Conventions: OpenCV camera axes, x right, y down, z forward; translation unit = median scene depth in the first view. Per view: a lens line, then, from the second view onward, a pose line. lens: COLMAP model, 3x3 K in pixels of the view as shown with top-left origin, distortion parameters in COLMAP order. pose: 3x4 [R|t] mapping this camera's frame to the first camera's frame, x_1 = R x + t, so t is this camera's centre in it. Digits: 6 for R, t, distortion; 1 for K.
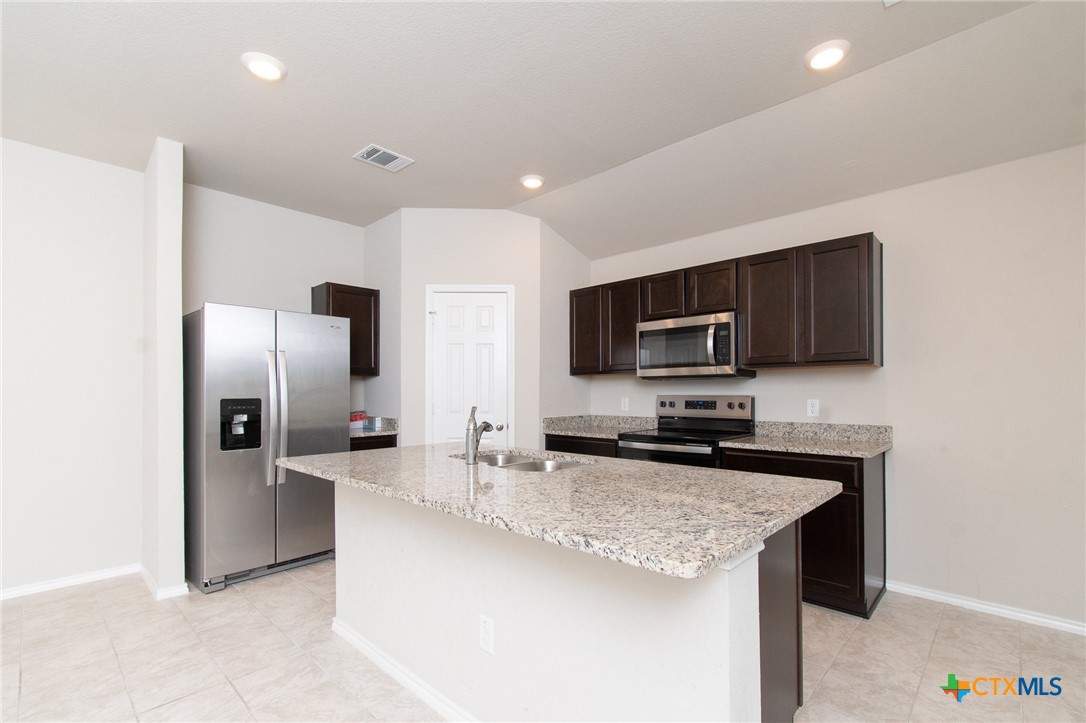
lens RADIAL K [[485.3, 0, 545.7], [0, 485.3, 391.7], [0, 0, 1]] dist [0.002399, 0.000313]
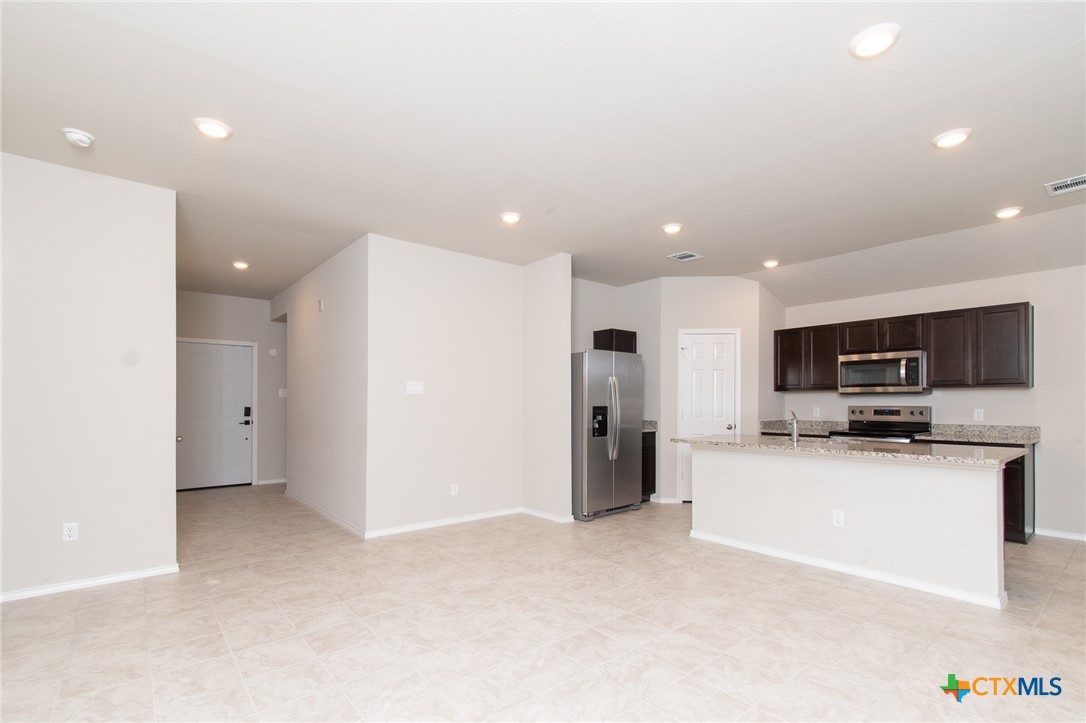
lens RADIAL K [[497.7, 0, 540.3], [0, 497.7, 402.7], [0, 0, 1]] dist [0.000720, -0.000352]
pose [[0.992686, 0.005050, -0.120623, -0.588919], [-0.004959, 0.999987, 0.001058, 0.001824], [0.120627, -0.000452, 0.992698, -0.663574]]
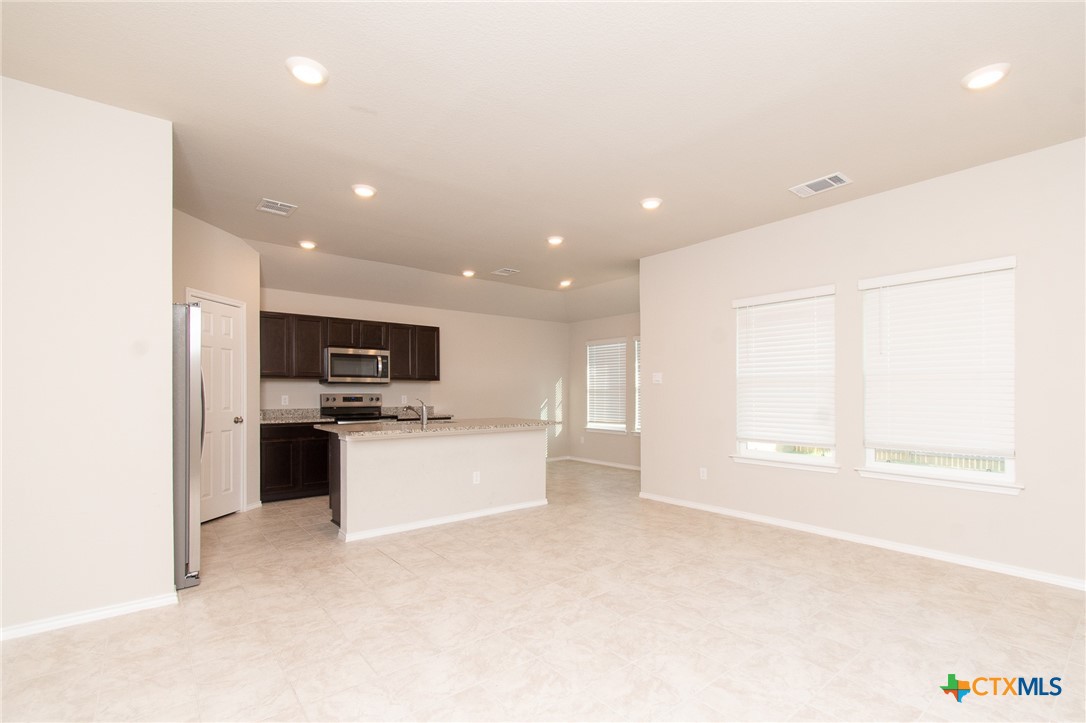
lens RADIAL K [[492.9, 0, 546.5], [0, 492.9, 393.4], [0, 0, 1]] dist [-0.000138, -0.000258]
pose [[0.121417, 0.002630, 0.992598, -1.486284], [-0.002152, 0.999995, -0.002386, 0.010158], [-0.992599, -0.001847, 0.121422, 0.130730]]
